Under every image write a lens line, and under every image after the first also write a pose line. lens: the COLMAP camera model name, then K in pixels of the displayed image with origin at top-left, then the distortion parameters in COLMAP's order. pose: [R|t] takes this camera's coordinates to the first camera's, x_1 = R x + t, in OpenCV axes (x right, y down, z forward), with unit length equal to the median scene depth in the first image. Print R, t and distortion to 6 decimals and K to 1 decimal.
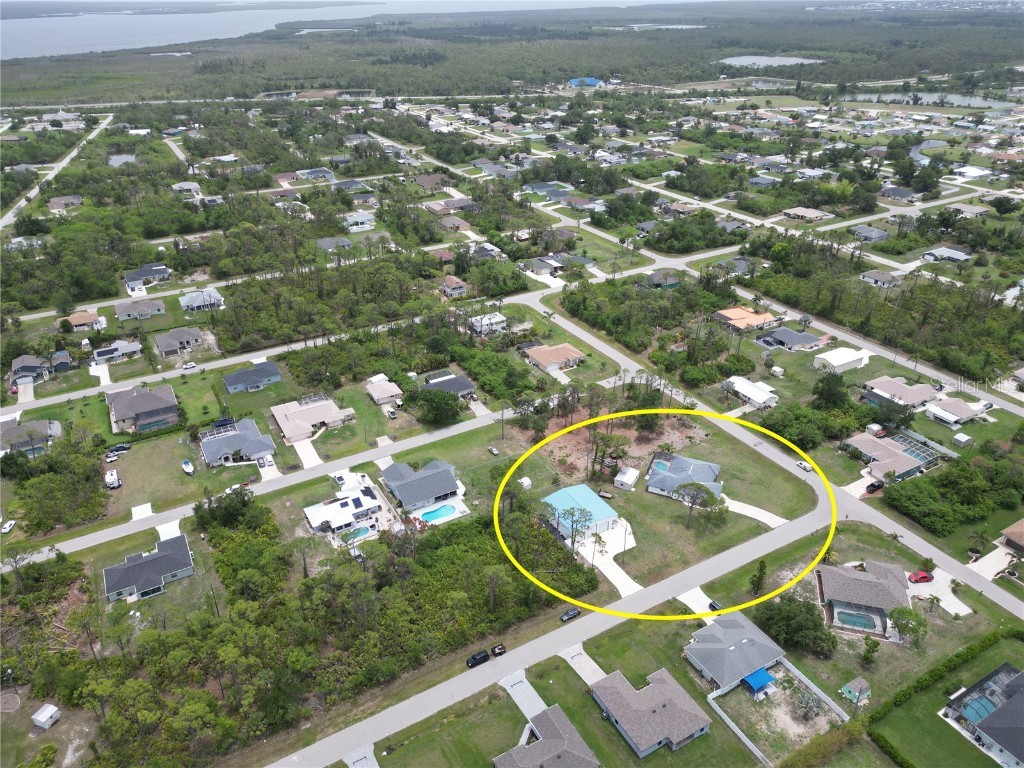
lens RADIAL K [[715.6, 0, 508.9], [0, 715.6, 382.0], [0, 0, 1]] dist [0.077089, -0.075923]
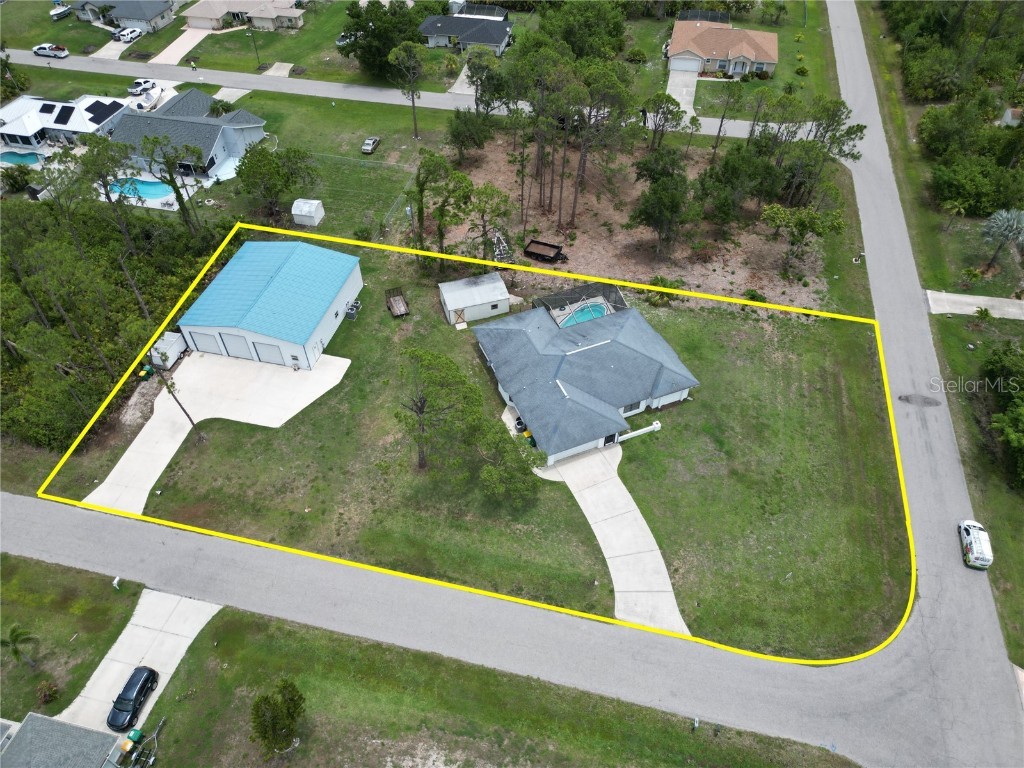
lens RADIAL K [[715.6, 0, 508.9], [0, 715.6, 382.0], [0, 0, 1]] dist [0.077089, -0.075923]
pose [[0.727609, 0.492336, -0.477692, 0.349222], [-0.319953, 0.859533, 0.398538, 0.006678], [0.606807, -0.137141, 0.782929, 0.608427]]
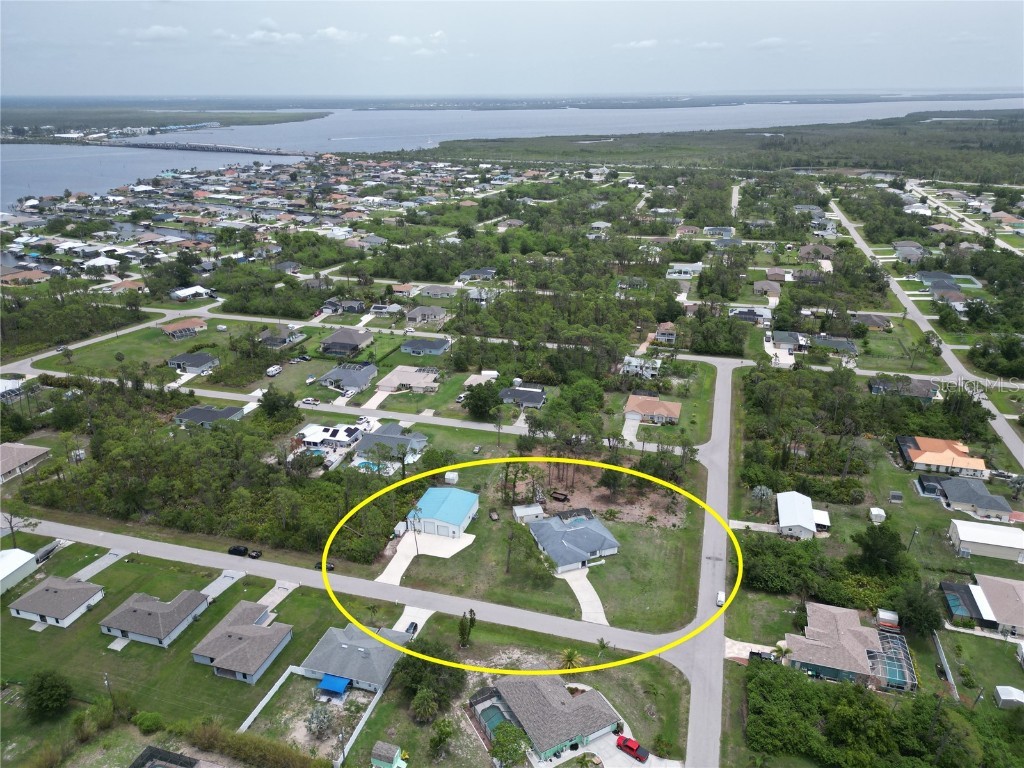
lens RADIAL K [[715.6, 0, 508.9], [0, 715.6, 382.0], [0, 0, 1]] dist [0.077089, -0.075923]
pose [[0.692063, 0.273974, -0.667822, 0.636929], [-0.343131, 0.938822, 0.029567, -0.039227], [0.635067, 0.208688, 0.743733, 0.227865]]
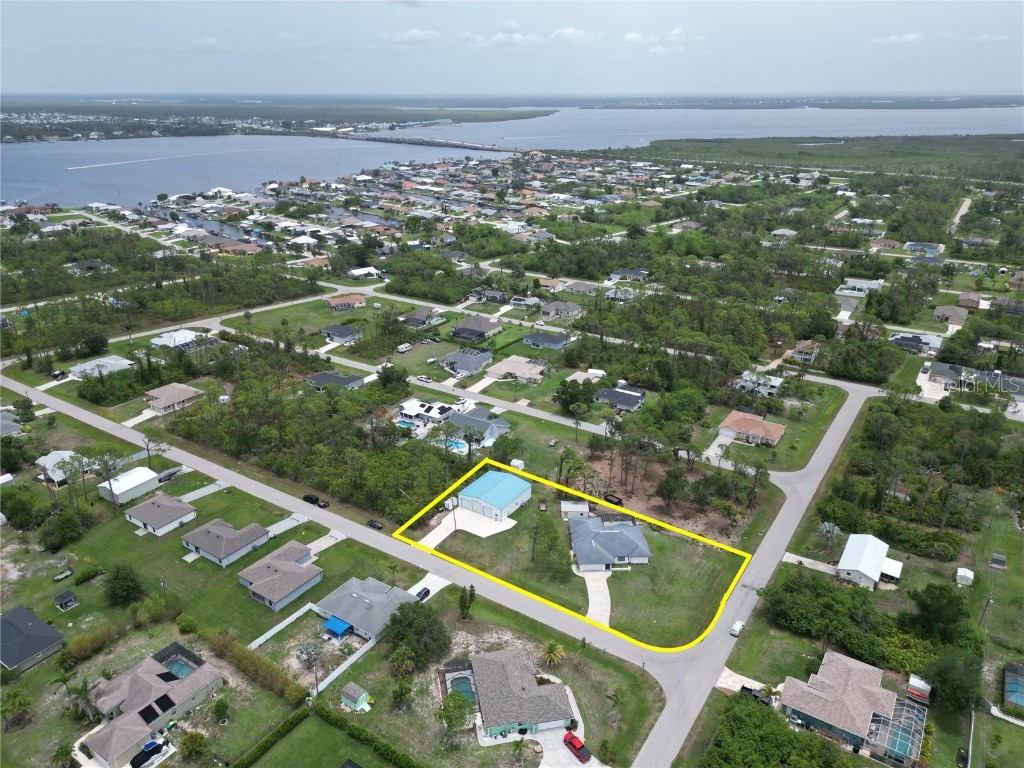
lens RADIAL K [[715.6, 0, 508.9], [0, 715.6, 382.0], [0, 0, 1]] dist [0.077089, -0.075923]
pose [[0.449582, 0.342808, -0.824839, 0.744393], [-0.428358, 0.893058, 0.137682, -0.094993], [0.783827, 0.291427, 0.548347, 0.326306]]
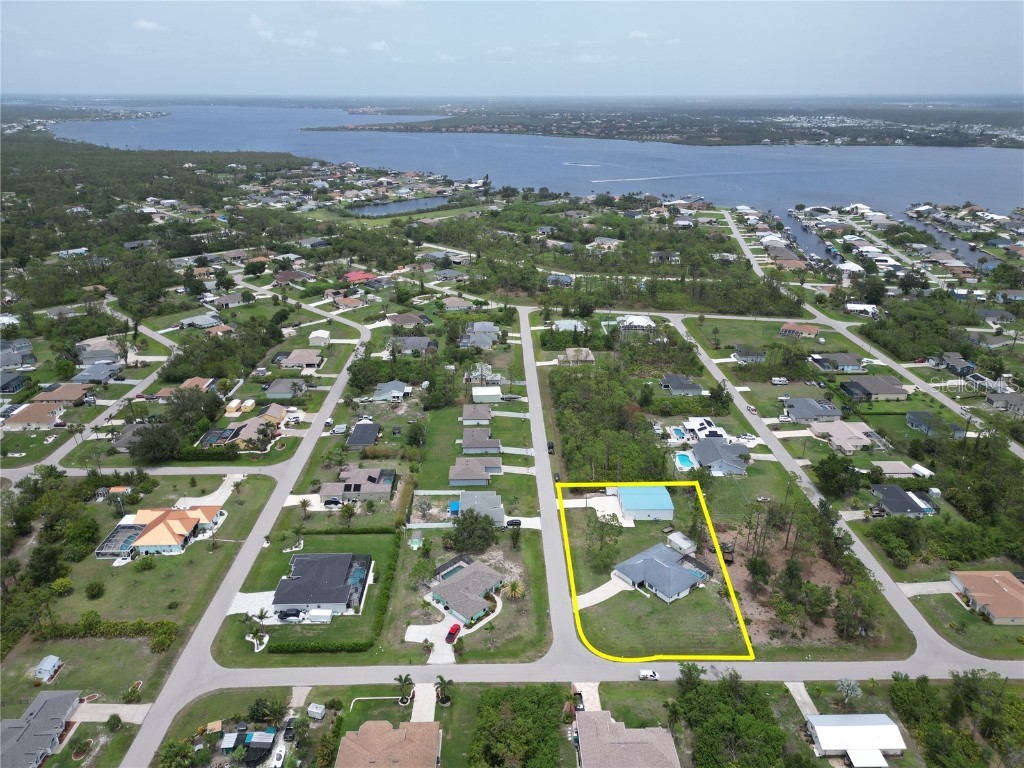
lens RADIAL K [[715.6, 0, 508.9], [0, 715.6, 382.0], [0, 0, 1]] dist [0.077089, -0.075923]
pose [[-0.478396, 0.336661, -0.811047, 0.916702], [-0.416045, 0.726462, 0.546954, -0.434522], [0.773333, 0.599093, -0.207470, 0.782518]]
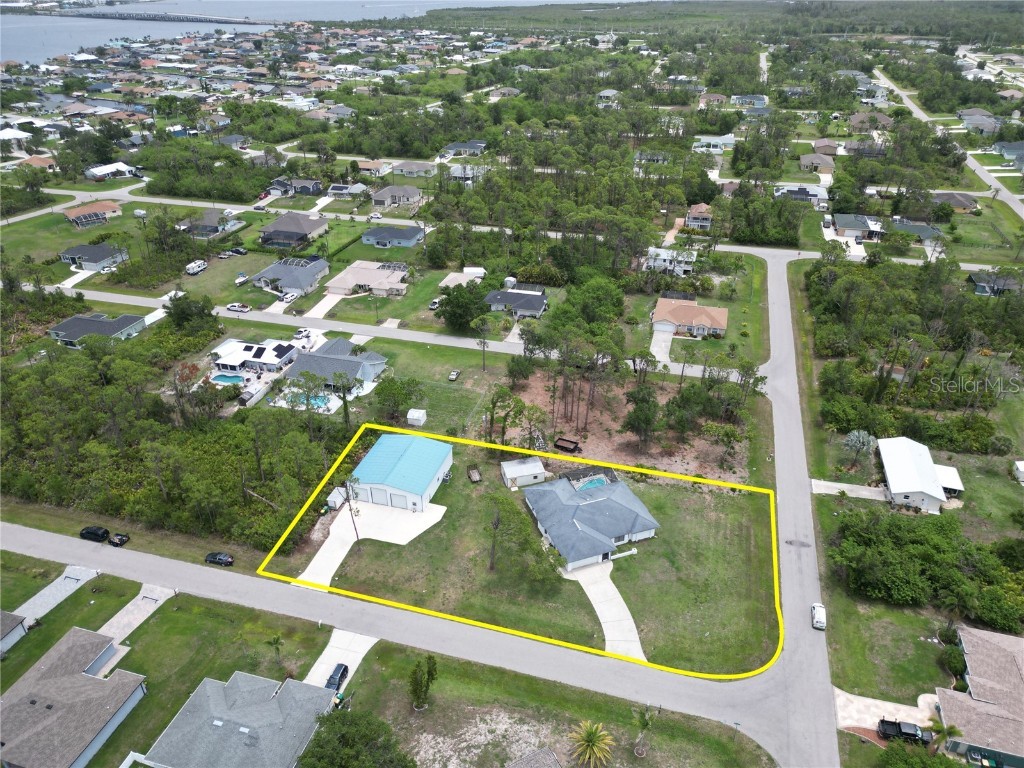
lens RADIAL K [[715.6, 0, 508.9], [0, 715.6, 382.0], [0, 0, 1]] dist [0.077089, -0.075923]
pose [[0.695519, 0.361189, -0.621125, 0.466354], [-0.339676, 0.927052, 0.158728, -0.035031], [0.633146, 0.100583, 0.767470, 0.430726]]
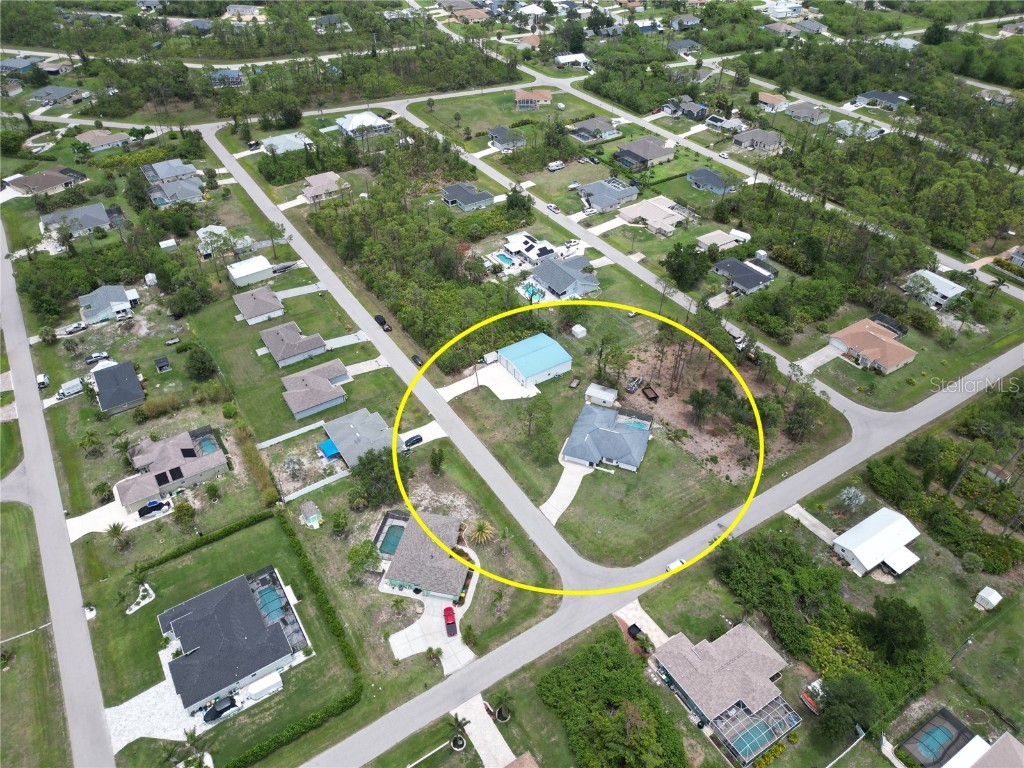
lens RADIAL K [[715.6, 0, 508.9], [0, 715.6, 382.0], [0, 0, 1]] dist [0.077089, -0.075923]
pose [[0.049161, 0.644516, -0.763008, 0.745520], [-0.470250, 0.688900, 0.551618, -0.287450], [0.881163, 0.331687, 0.336951, 0.515320]]
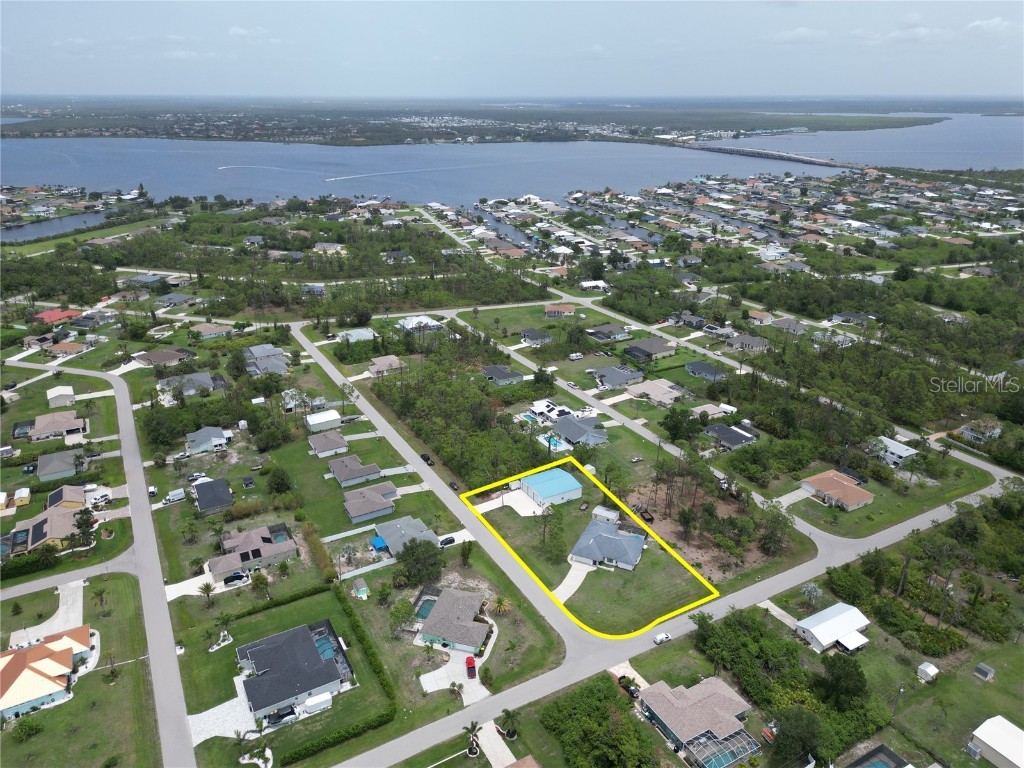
lens RADIAL K [[715.6, 0, 508.9], [0, 715.6, 382.0], [0, 0, 1]] dist [0.077089, -0.075923]
pose [[-0.007291, 0.381526, -0.924329, 0.972117], [-0.477934, 0.810612, 0.338358, -0.291890], [0.878365, 0.444236, 0.176434, 0.518951]]
